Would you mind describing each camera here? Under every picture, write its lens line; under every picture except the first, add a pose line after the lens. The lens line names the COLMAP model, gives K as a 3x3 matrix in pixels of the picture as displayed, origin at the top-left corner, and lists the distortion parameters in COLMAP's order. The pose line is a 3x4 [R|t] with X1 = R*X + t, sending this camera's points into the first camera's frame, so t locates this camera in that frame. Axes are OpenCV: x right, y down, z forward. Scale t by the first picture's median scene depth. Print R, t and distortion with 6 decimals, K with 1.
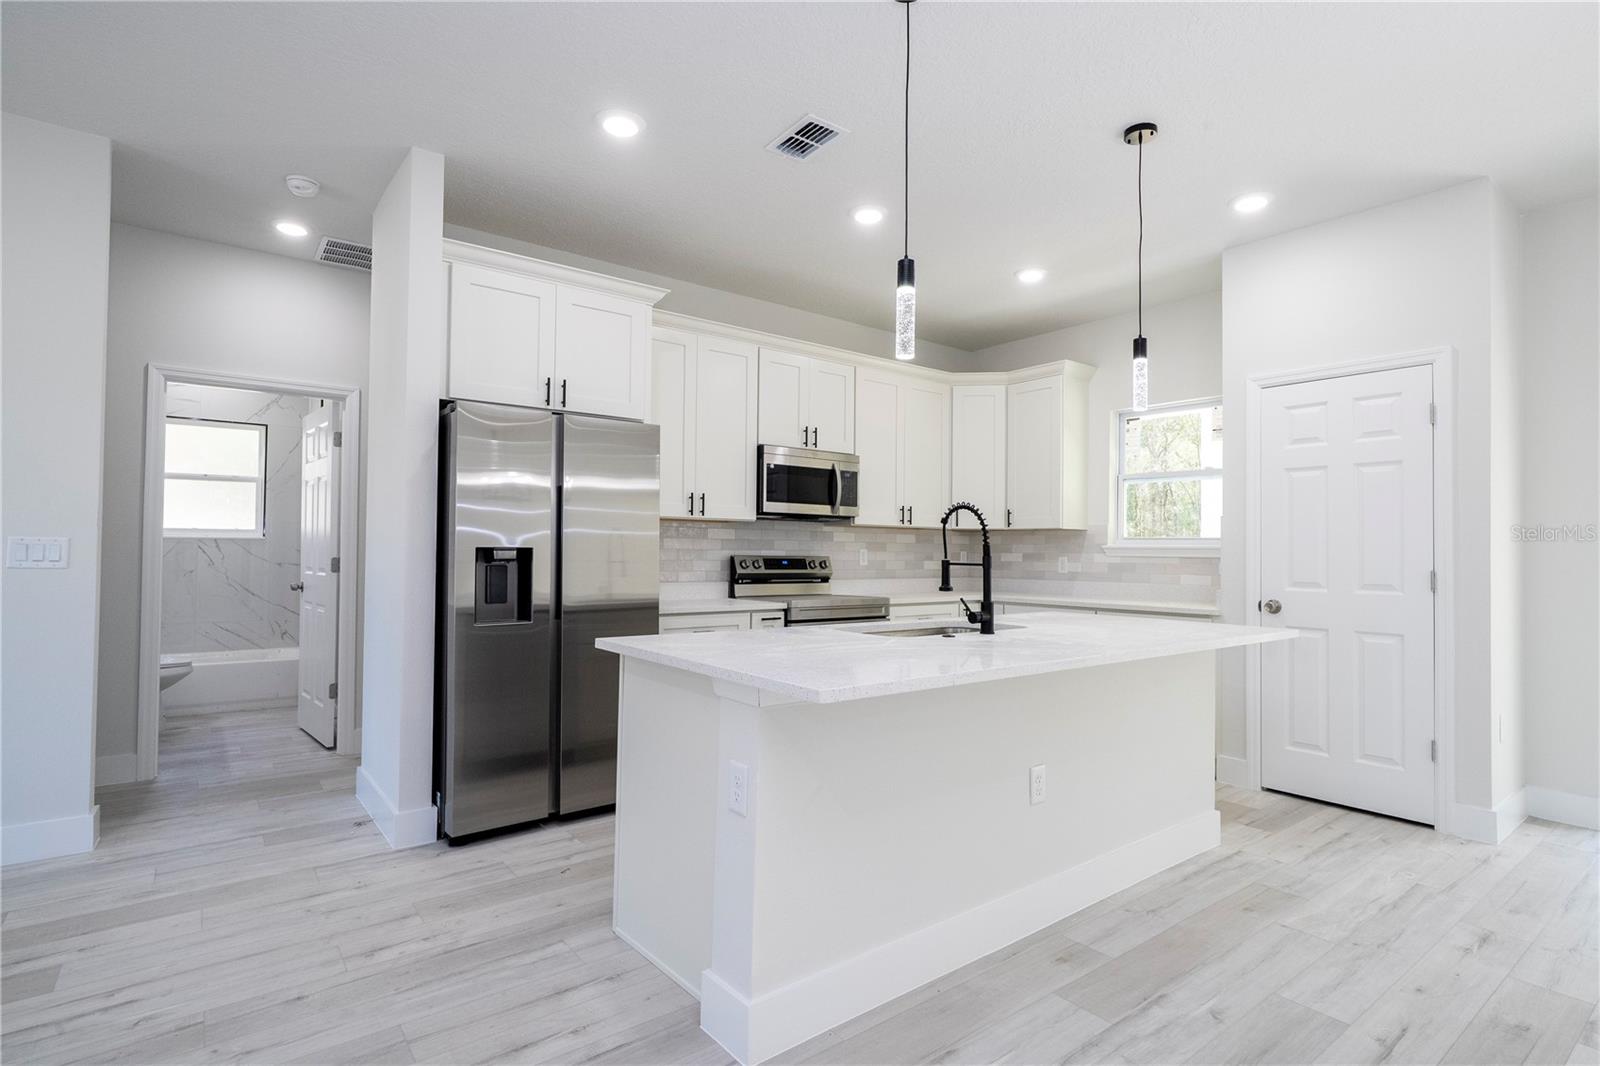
lens RADIAL K [[789.3, 0, 809.9], [0, 789.3, 535.7], [0, 0, 1]] dist [-0.003886, 0.002918]
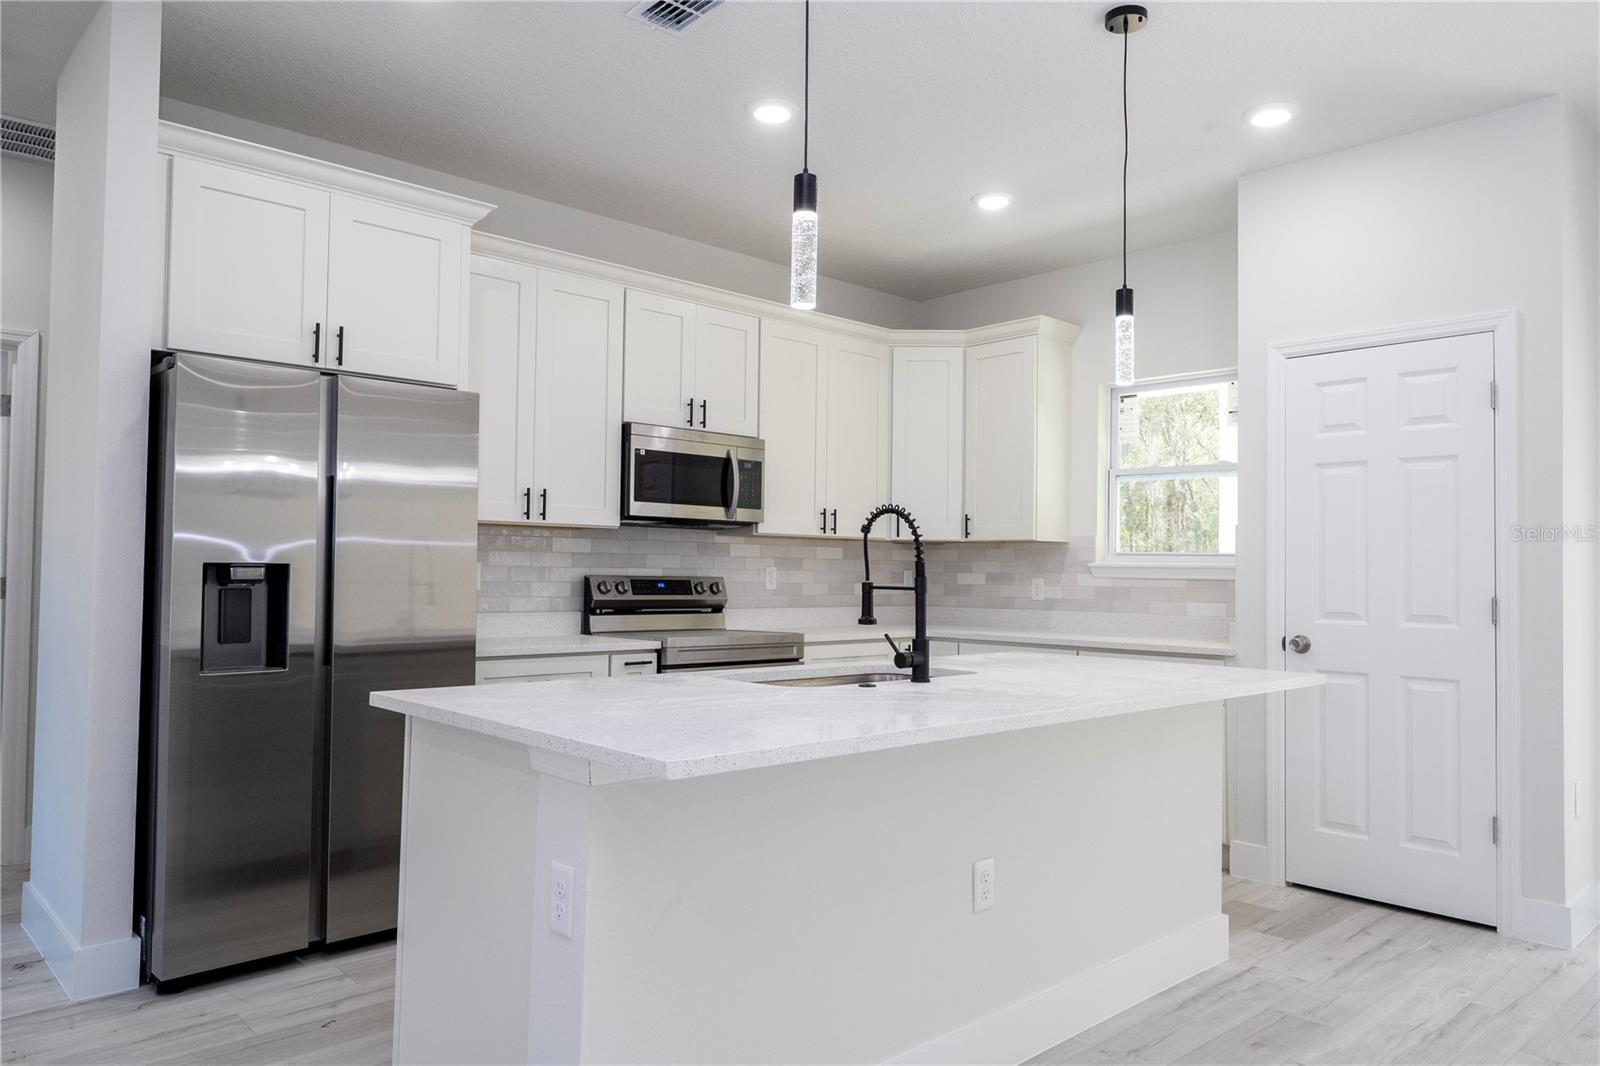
lens RADIAL K [[1078.5, 0, 810.9], [0, 1078.5, 538.3], [0, 0, 1]] dist [0.001835, 0.003121]
pose [[0.996083, 0.005513, 0.088247, 0.020991], [-0.004663, 0.999941, -0.009829, -0.000060], [-0.088296, 0.009379, 0.996050, -0.000143]]
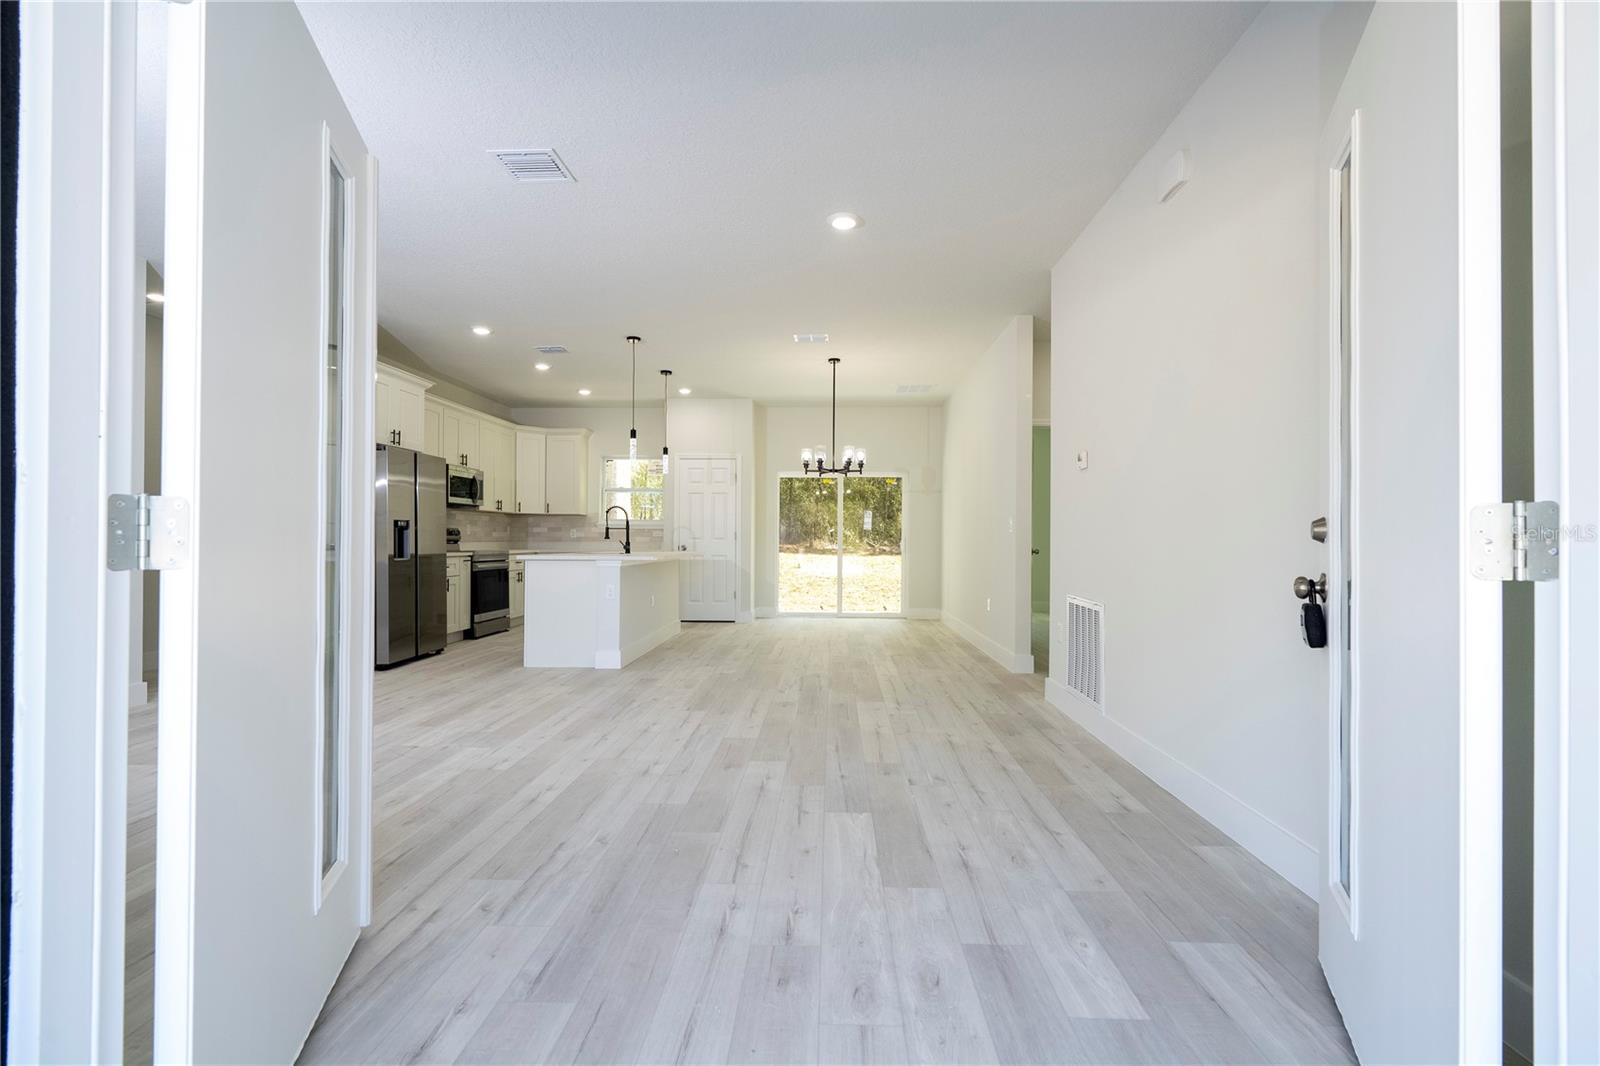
lens RADIAL K [[720.4, 0, 808.5], [0, 720.4, 534.2], [0, 0, 1]] dist [-0.005746, 0.003547]
pose [[0.642088, -0.002809, 0.766626, -0.848352], [-0.013122, 0.999807, 0.014654, 0.007776], [-0.766519, -0.019469, 0.641927, -0.717693]]
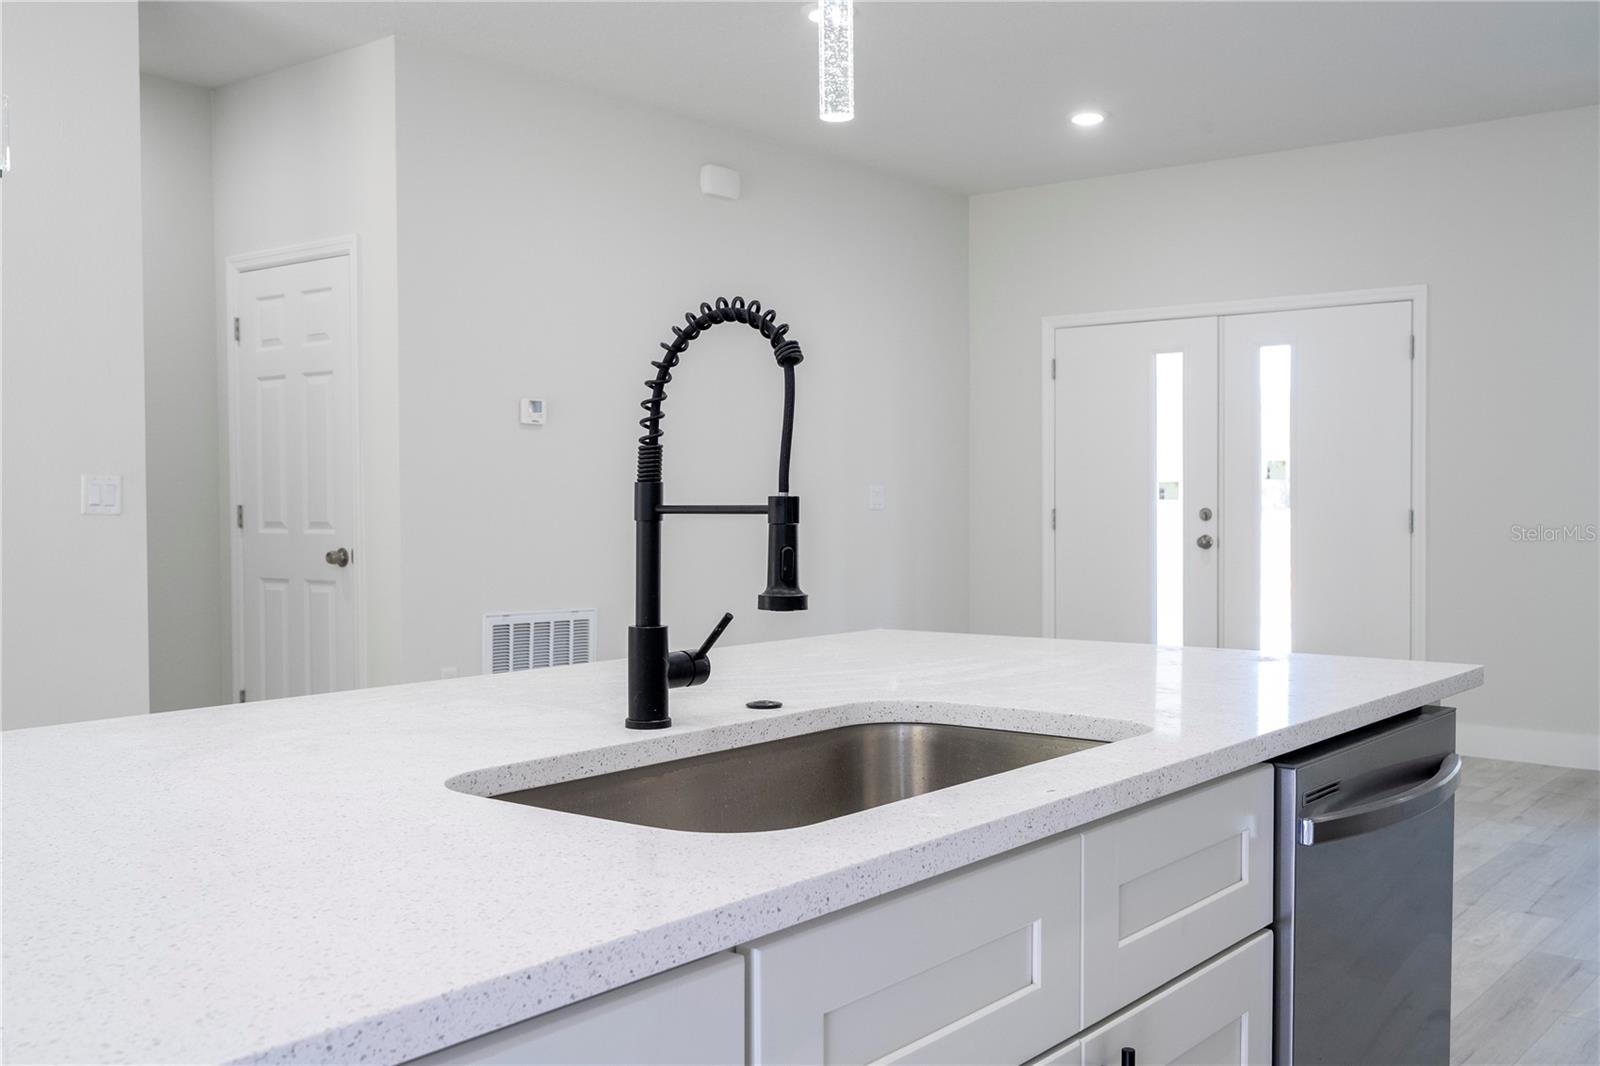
lens RADIAL K [[1570.5, 0, 803.6], [0, 1570.5, 530.5], [0, 0, 1]] dist [-0.019671, 0.000000]
pose [[-0.975364, -0.006507, -0.220505, 0.189607], [-0.006404, 0.999979, -0.001184, 0.029760], [0.220508, 0.000257, -0.975385, 1.076360]]
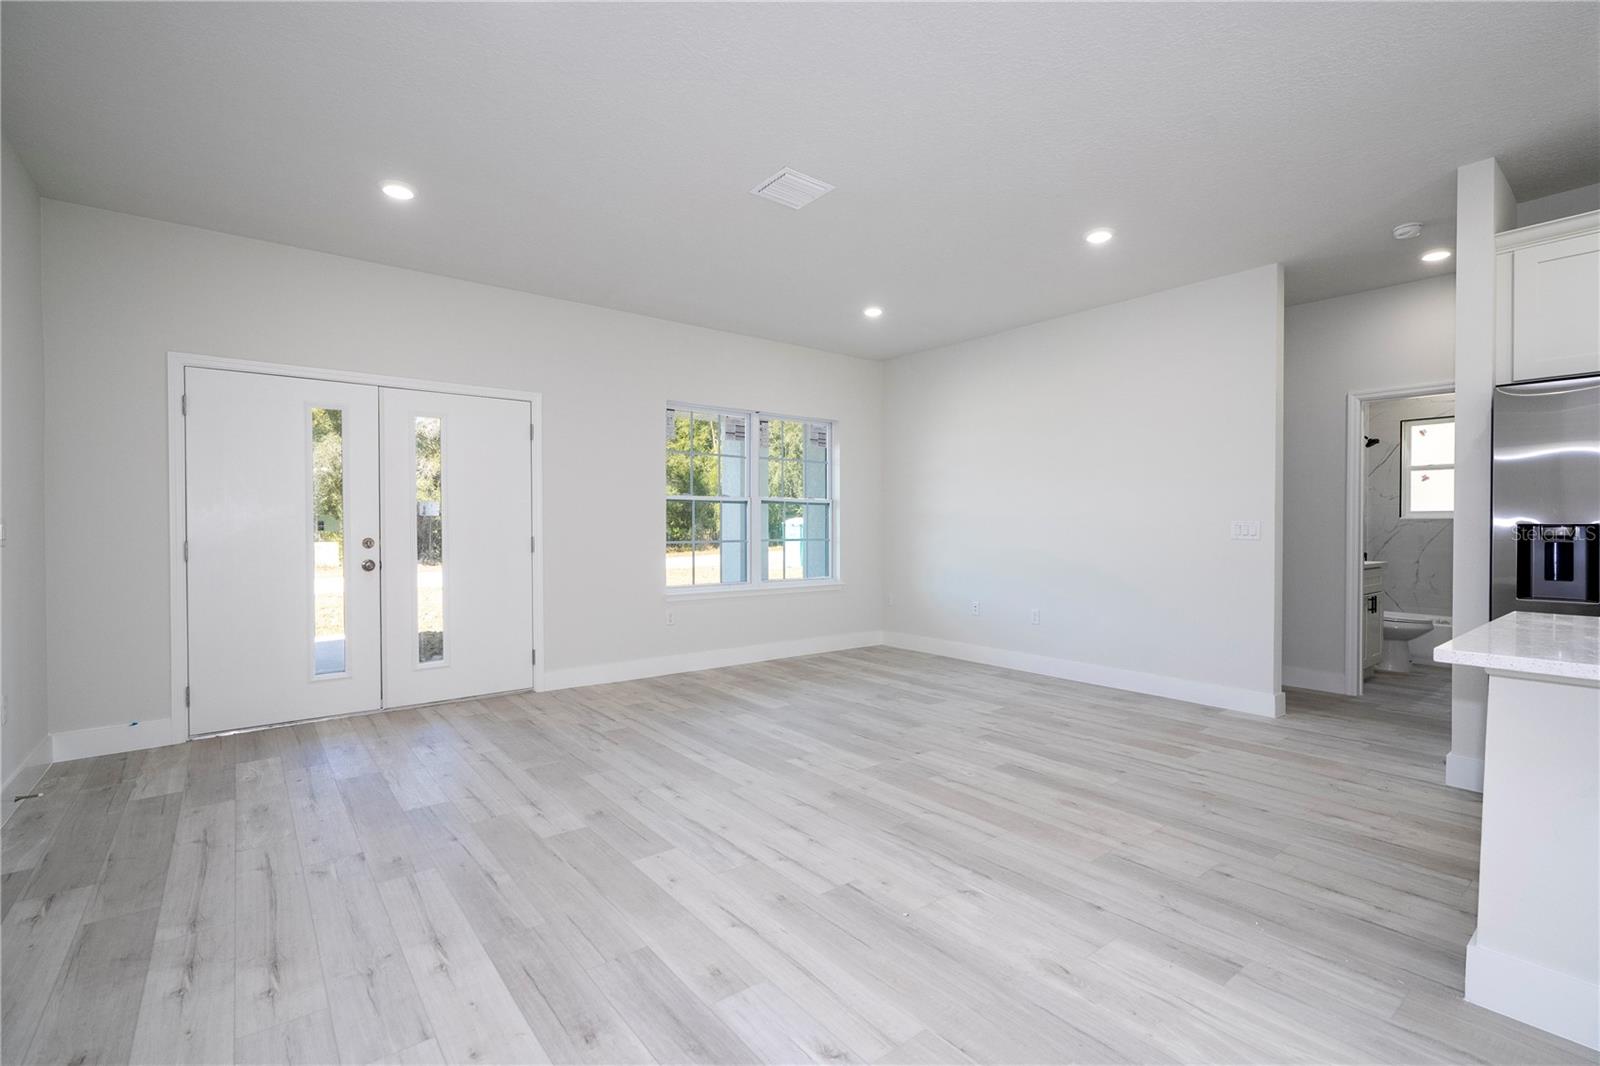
lens RADIAL K [[720.4, 0, 809.0], [0, 720.4, 532.9], [0, 0, 1]] dist [-0.005746, 0.003547]
pose [[0.008126, -0.000699, -0.999967, 0.382925], [0.021136, 0.999776, -0.000527, 0.005313], [0.999744, -0.021131, 0.008139, 0.042215]]
